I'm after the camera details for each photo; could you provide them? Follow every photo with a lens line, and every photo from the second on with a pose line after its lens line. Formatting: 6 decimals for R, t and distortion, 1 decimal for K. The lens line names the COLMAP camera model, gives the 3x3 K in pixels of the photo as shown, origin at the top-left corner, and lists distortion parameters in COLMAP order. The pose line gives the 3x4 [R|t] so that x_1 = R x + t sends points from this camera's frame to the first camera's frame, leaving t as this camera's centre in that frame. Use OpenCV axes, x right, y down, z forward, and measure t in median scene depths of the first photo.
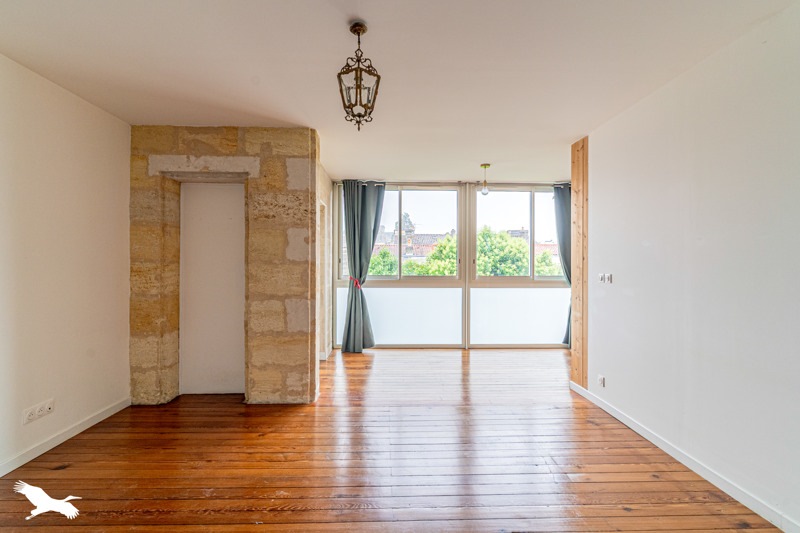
lens RADIAL K [[383.6, 0, 396.9], [0, 383.6, 264.0], [0, 0, 1]] dist [0.000791, 0.000180]
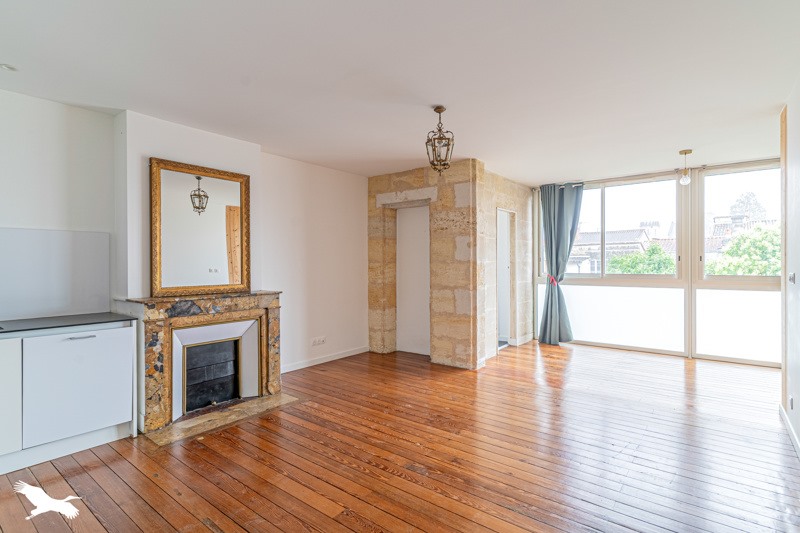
lens RADIAL K [[400.8, 0, 425.5], [0, 400.8, 264.0], [0, 0, 1]] dist [-0.002044, -0.000314]
pose [[0.795846, -0.004993, -0.605479, 0.488237], [0.007439, 0.999971, 0.001532, -0.000115], [0.605453, -0.005724, 0.795860, -0.183228]]
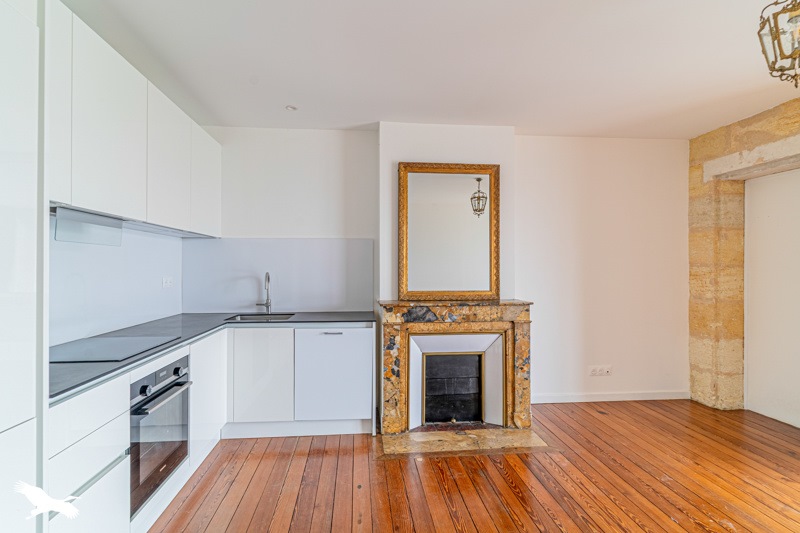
lens RADIAL K [[407.9, 0, 400.0], [0, 407.9, 266.5], [0, 0, 1]] dist [0.000513, 0.000507]
pose [[0.061688, -0.006104, -0.998077, 0.380419], [0.002128, 0.999980, -0.005985, 0.000081], [0.998093, -0.001755, 0.061700, 0.110649]]
